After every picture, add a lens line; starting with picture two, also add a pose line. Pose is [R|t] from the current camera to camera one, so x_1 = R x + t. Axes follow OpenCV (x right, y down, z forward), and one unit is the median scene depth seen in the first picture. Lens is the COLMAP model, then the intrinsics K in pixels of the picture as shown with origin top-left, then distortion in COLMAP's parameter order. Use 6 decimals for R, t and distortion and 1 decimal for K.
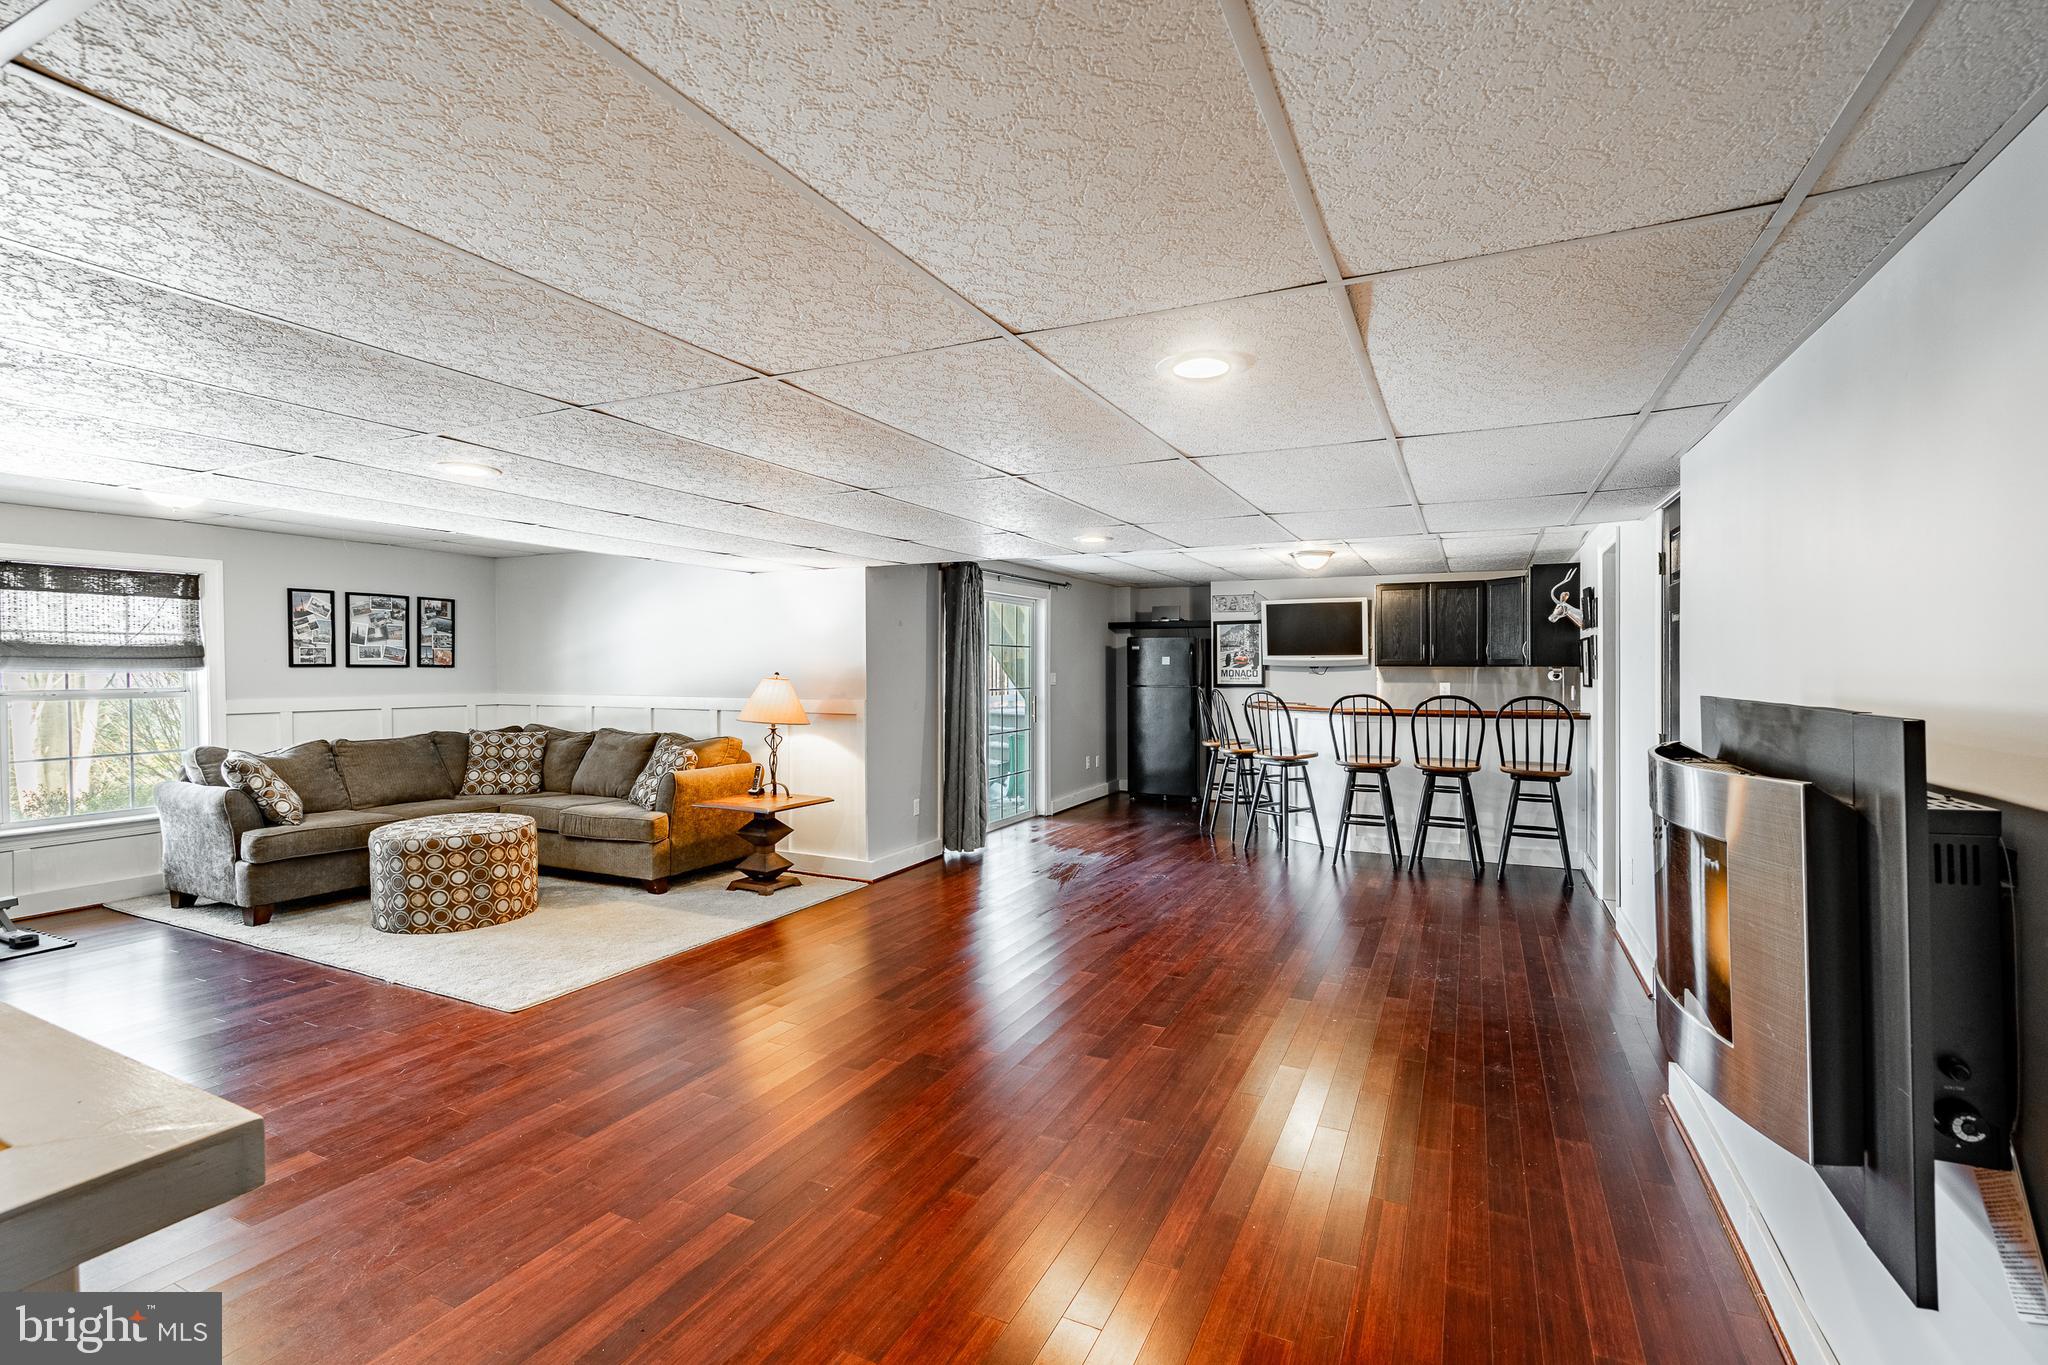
lens RADIAL K [[934.3, 0, 1024.0], [0, 934.3, 682.5], [0, 0, 1]] dist [0.004151, 0.001090]
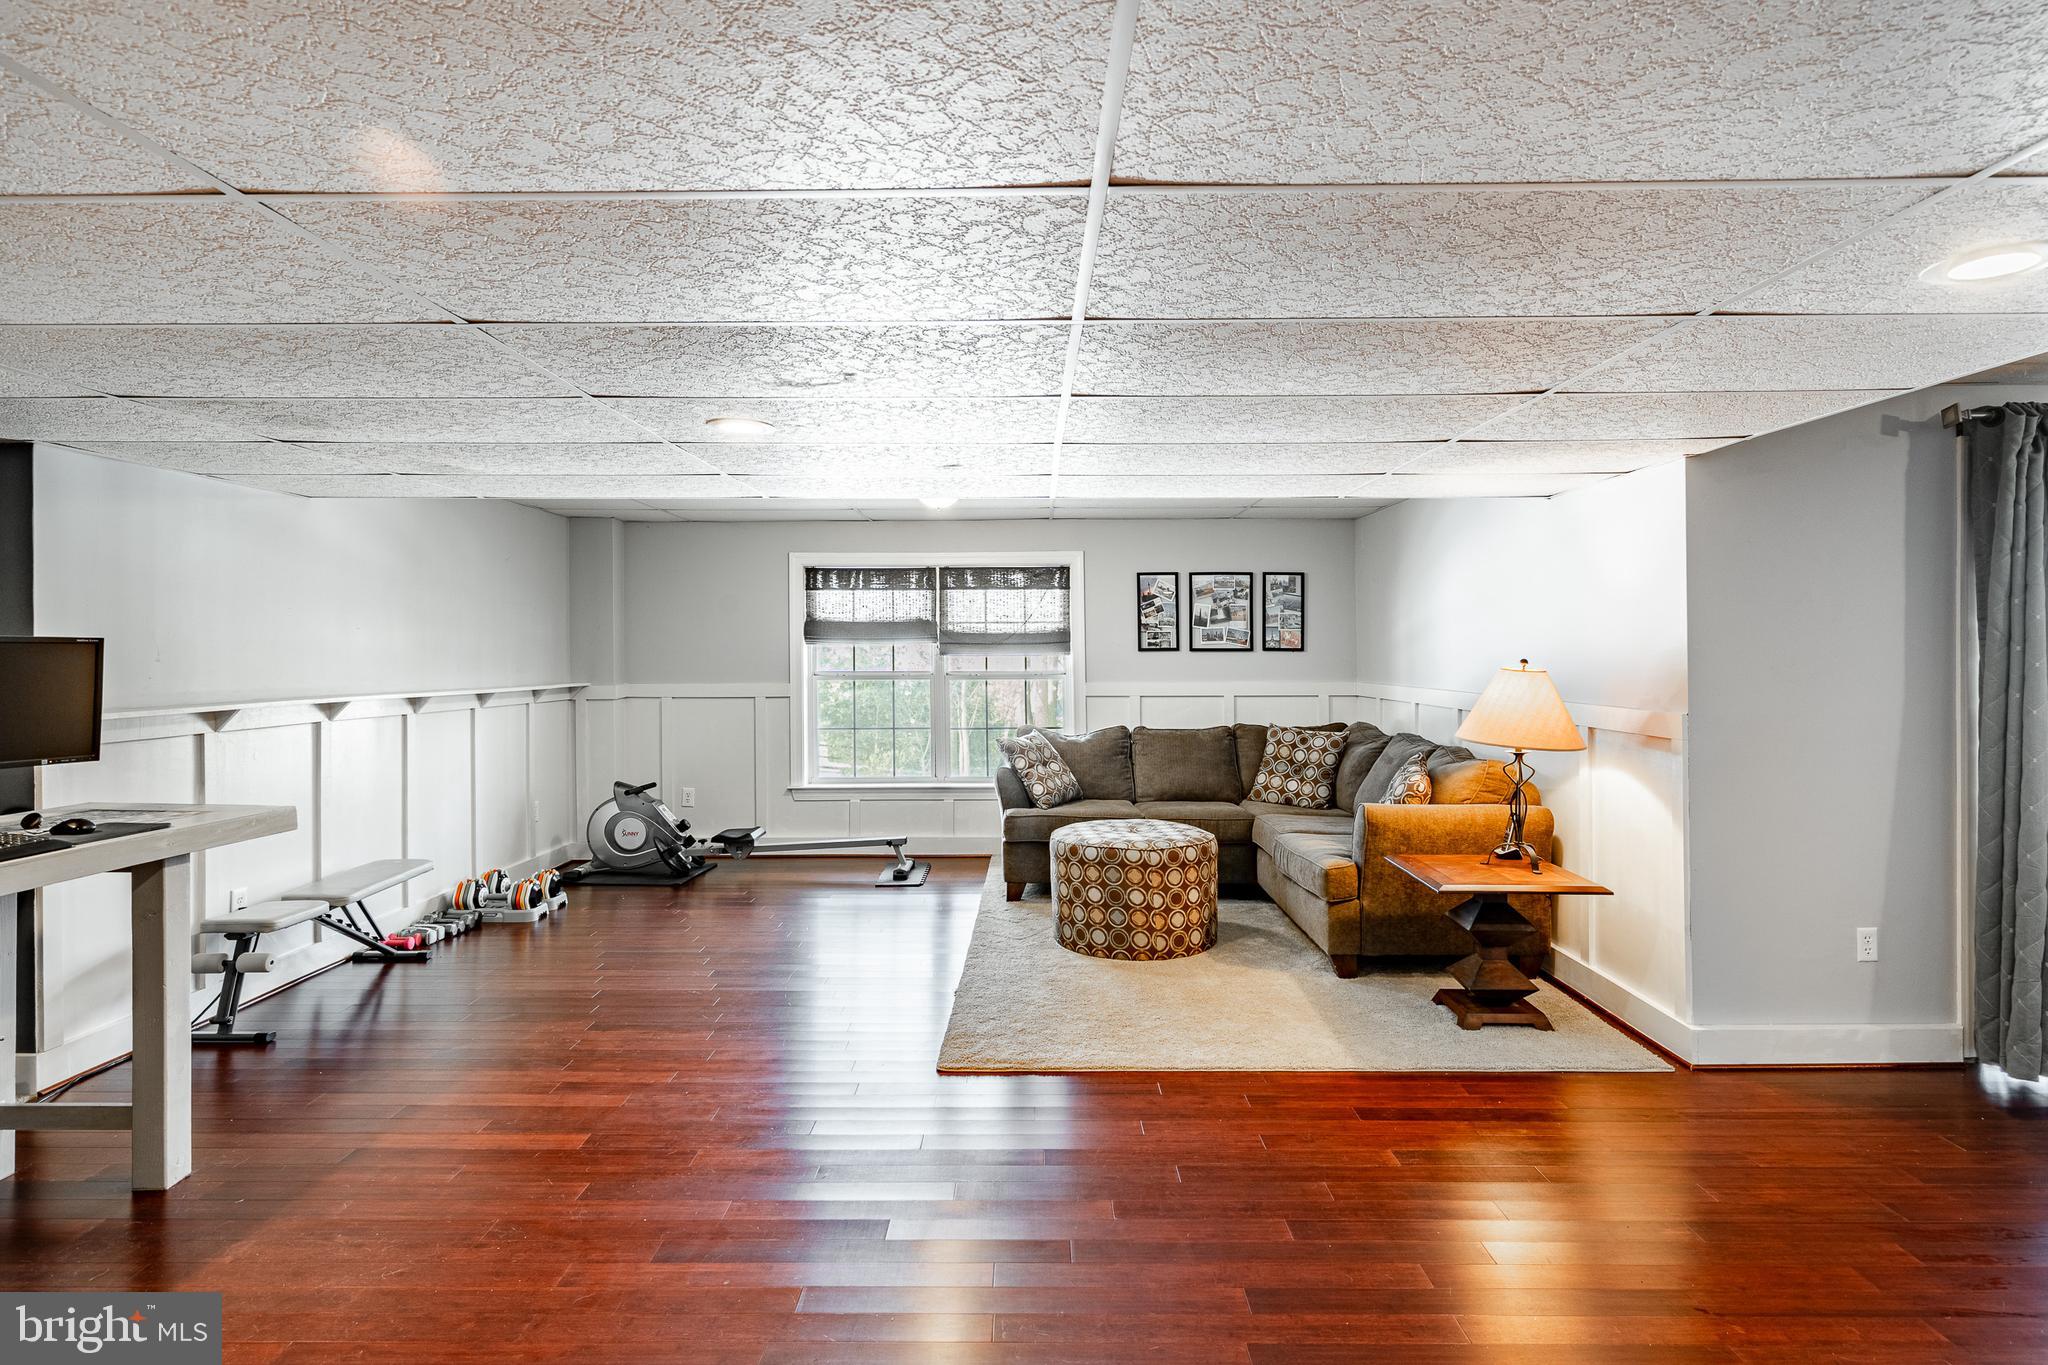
lens RADIAL K [[1076.3, 0, 1025.3], [0, 1076.3, 652.9], [0, 0, 1]] dist [0.002097, 0.000814]
pose [[0.426582, -0.000244, -0.904449, 0.212161], [-0.011620, 0.999916, -0.005750, -0.006732], [0.904374, 0.012963, 0.426543, 0.405811]]
